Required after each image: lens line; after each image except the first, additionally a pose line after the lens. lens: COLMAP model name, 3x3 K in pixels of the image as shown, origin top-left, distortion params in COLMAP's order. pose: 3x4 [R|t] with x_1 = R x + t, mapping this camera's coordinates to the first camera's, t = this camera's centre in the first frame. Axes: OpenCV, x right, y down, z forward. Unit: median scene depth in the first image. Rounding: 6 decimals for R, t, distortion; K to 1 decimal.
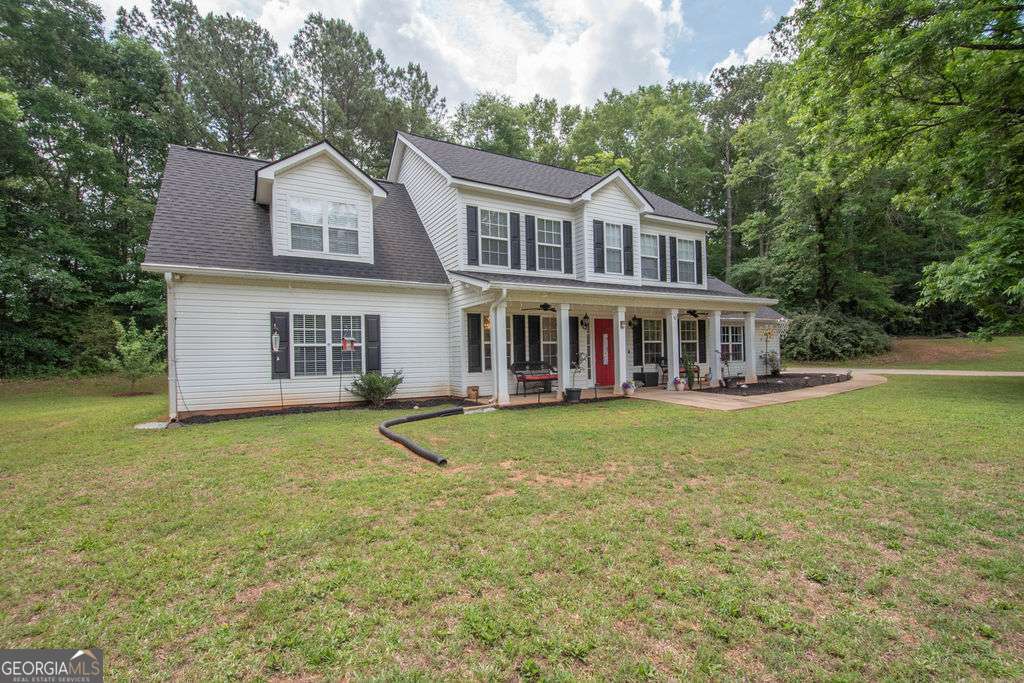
lens RADIAL K [[453.2, 0, 515.5], [0, 453.2, 344.3], [0, 0, 1]] dist [0.004025, -0.009397]
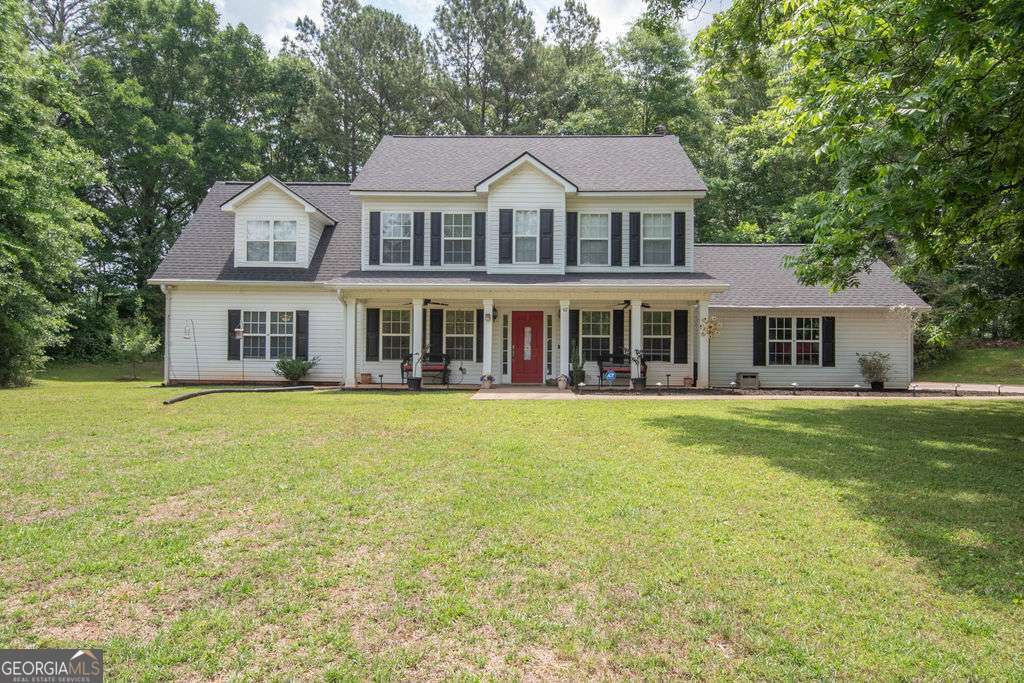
lens RADIAL K [[680.5, 0, 521.1], [0, 680.5, 331.8], [0, 0, 1]] dist [0.009973, 0.003489]
pose [[0.859485, 0.002233, -0.511156, 1.015189], [-0.015069, 0.999666, -0.020972, 0.018535], [0.510939, 0.025728, 0.859232, -0.234511]]
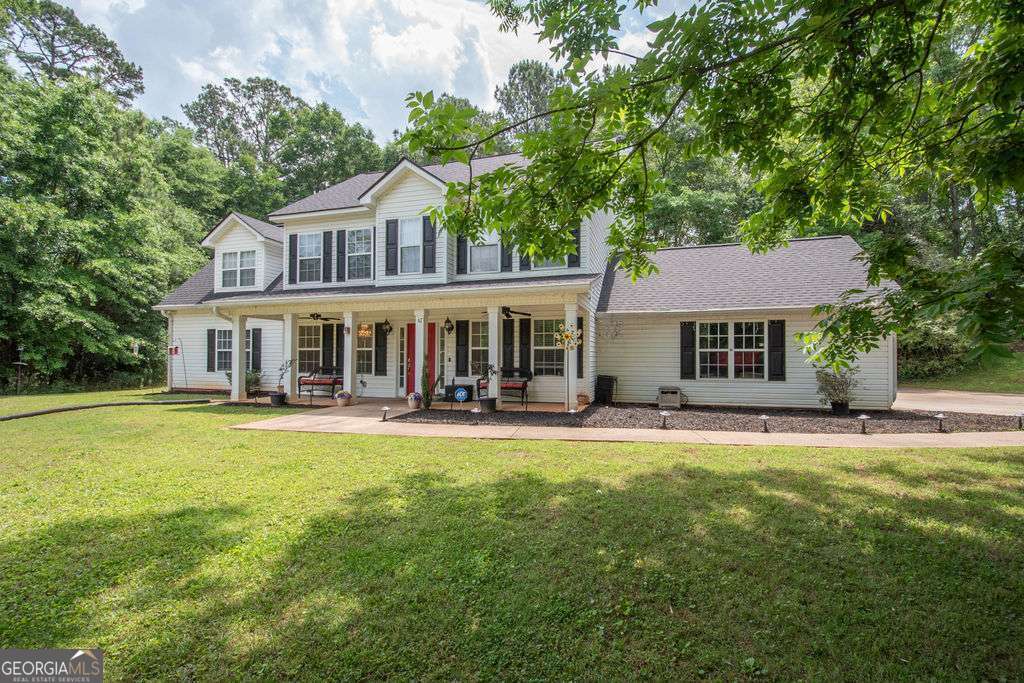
lens RADIAL K [[453.2, 0, 520.5], [0, 453.2, 348.7], [0, 0, 1]] dist [0.004025, -0.009397]
pose [[0.685517, 0.001749, -0.728054, 1.122489], [-0.002578, 0.999997, -0.000024, -0.006001], [0.728052, 0.001894, 0.685519, 0.587216]]
